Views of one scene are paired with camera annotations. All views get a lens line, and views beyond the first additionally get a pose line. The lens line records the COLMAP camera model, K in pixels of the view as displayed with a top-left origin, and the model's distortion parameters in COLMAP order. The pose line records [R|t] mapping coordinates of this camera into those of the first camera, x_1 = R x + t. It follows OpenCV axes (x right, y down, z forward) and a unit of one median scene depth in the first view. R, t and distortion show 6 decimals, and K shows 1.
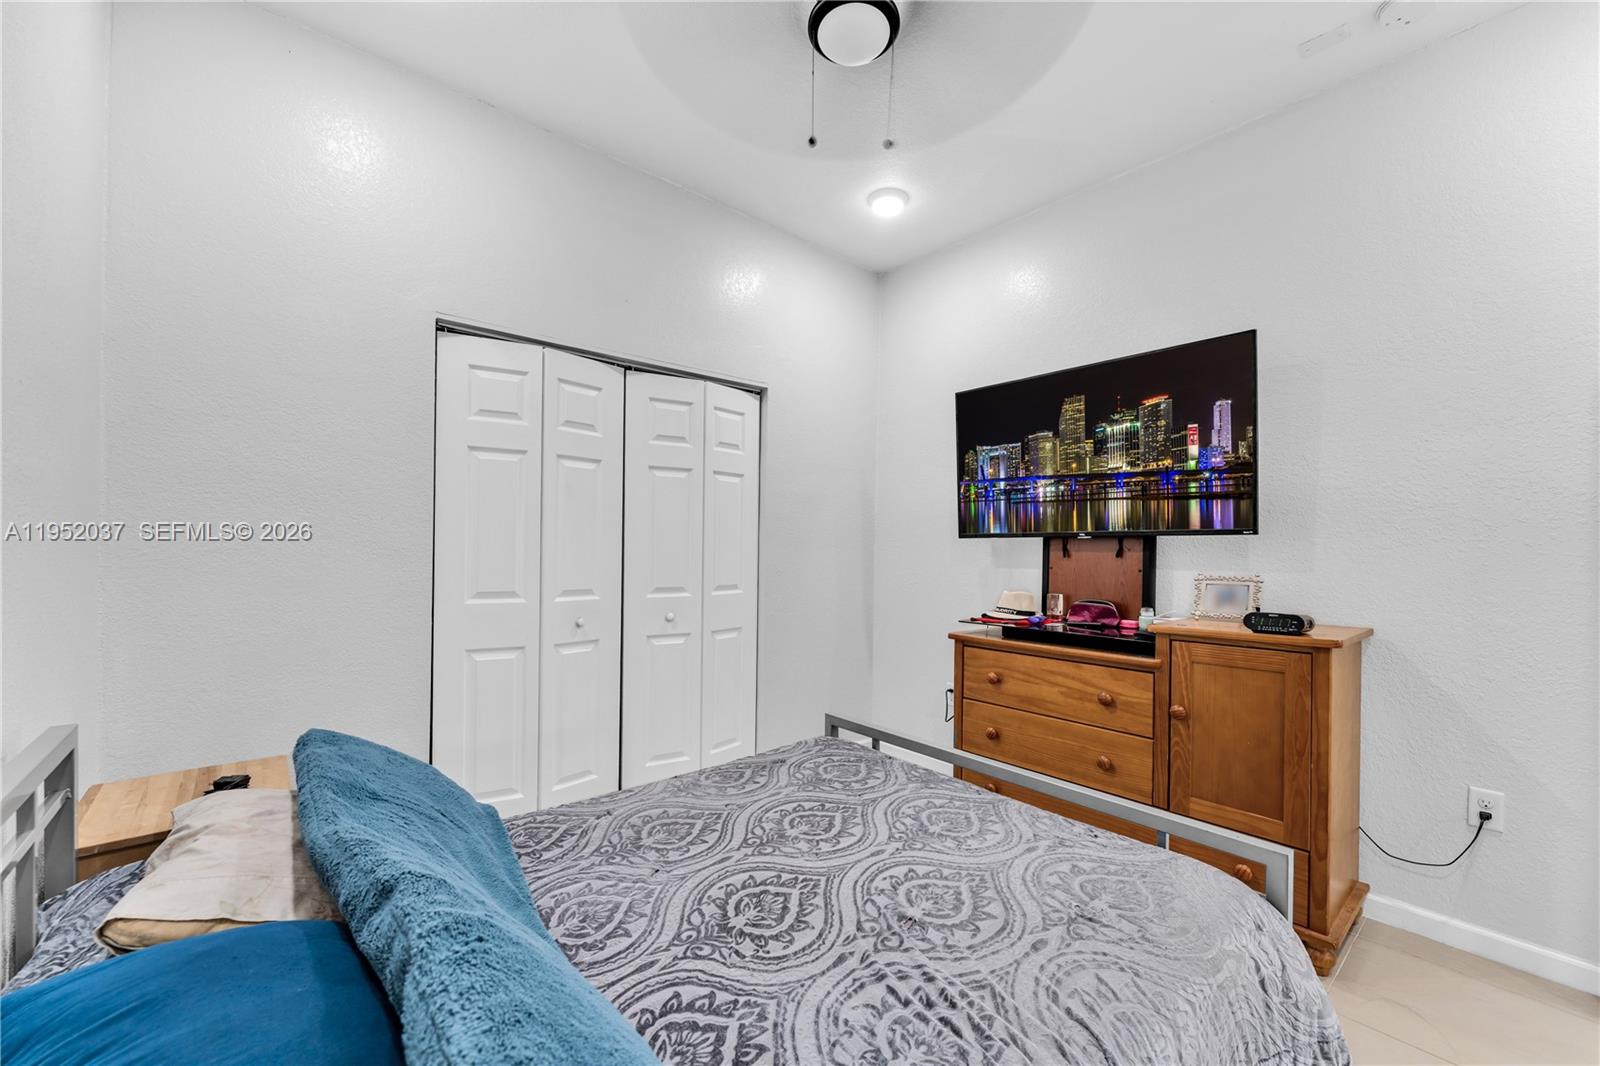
lens RADIAL K [[642.2, 0, 793.7], [0, 642.2, 542.6], [0, 0, 1]] dist [0.022091, -0.000004]
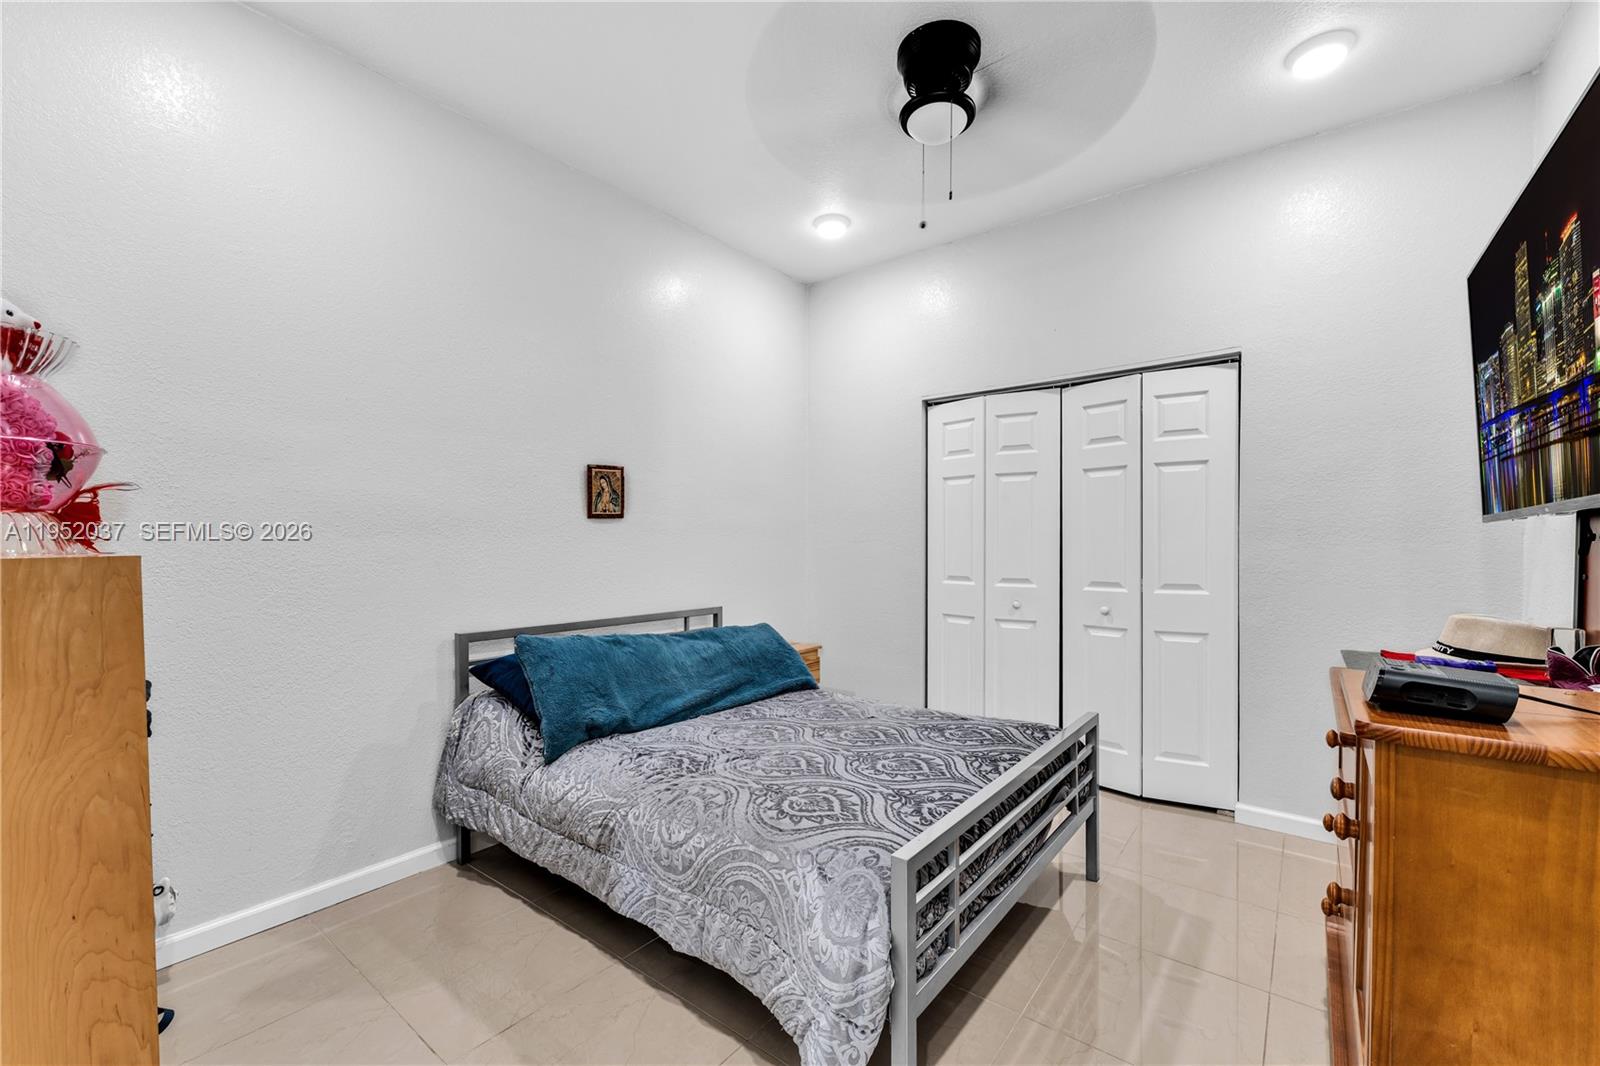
lens RADIAL K [[642.2, 0, 793.7], [0, 642.2, 542.6], [0, 0, 1]] dist [0.022091, -0.000004]
pose [[0.204866, -0.002316, -0.978787, 0.827016], [0.012839, 0.999918, 0.000321, -0.001237], [0.978706, -0.012632, 0.204879, 0.318546]]
